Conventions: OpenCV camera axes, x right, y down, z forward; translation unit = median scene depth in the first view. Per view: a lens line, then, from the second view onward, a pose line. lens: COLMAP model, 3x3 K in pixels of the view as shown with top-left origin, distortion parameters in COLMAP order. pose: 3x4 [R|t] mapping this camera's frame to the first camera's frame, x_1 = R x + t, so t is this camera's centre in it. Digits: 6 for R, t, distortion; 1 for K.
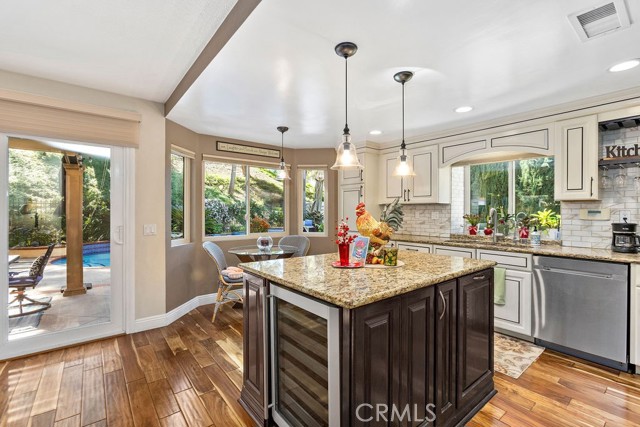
lens RADIAL K [[289.4, 0, 320.7], [0, 289.4, 211.4], [0, 0, 1]] dist [-0.004693, 0.000672]
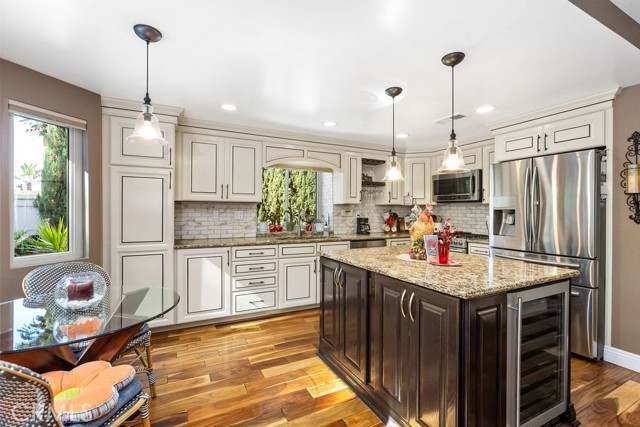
lens RADIAL K [[289.4, 0, 319.5], [0, 289.4, 214.5], [0, 0, 1]] dist [-0.004693, 0.000672]
pose [[0.212216, -0.012204, 0.977147, -0.572686], [-0.003549, 0.999906, 0.013259, -0.001334], [-0.977216, -0.006281, 0.212153, 0.684335]]
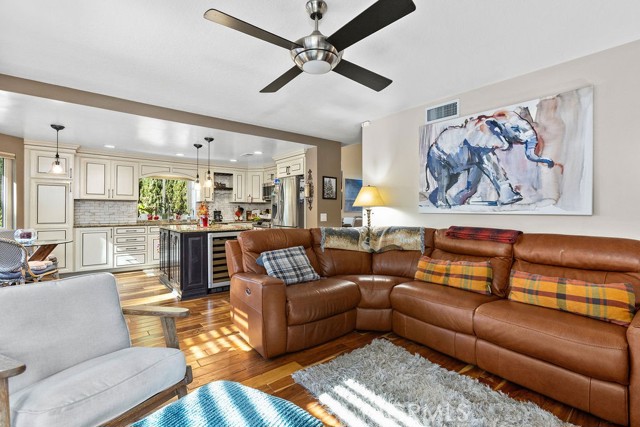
lens RADIAL K [[289.4, 0, 321.5], [0, 289.4, 209.6], [0, 0, 1]] dist [-0.004693, 0.000672]
pose [[-0.008942, -0.000789, 0.999960, -1.307184], [0.000449, 1.000000, 0.000793, 0.023342], [-0.999960, 0.000456, -0.008941, 0.036854]]
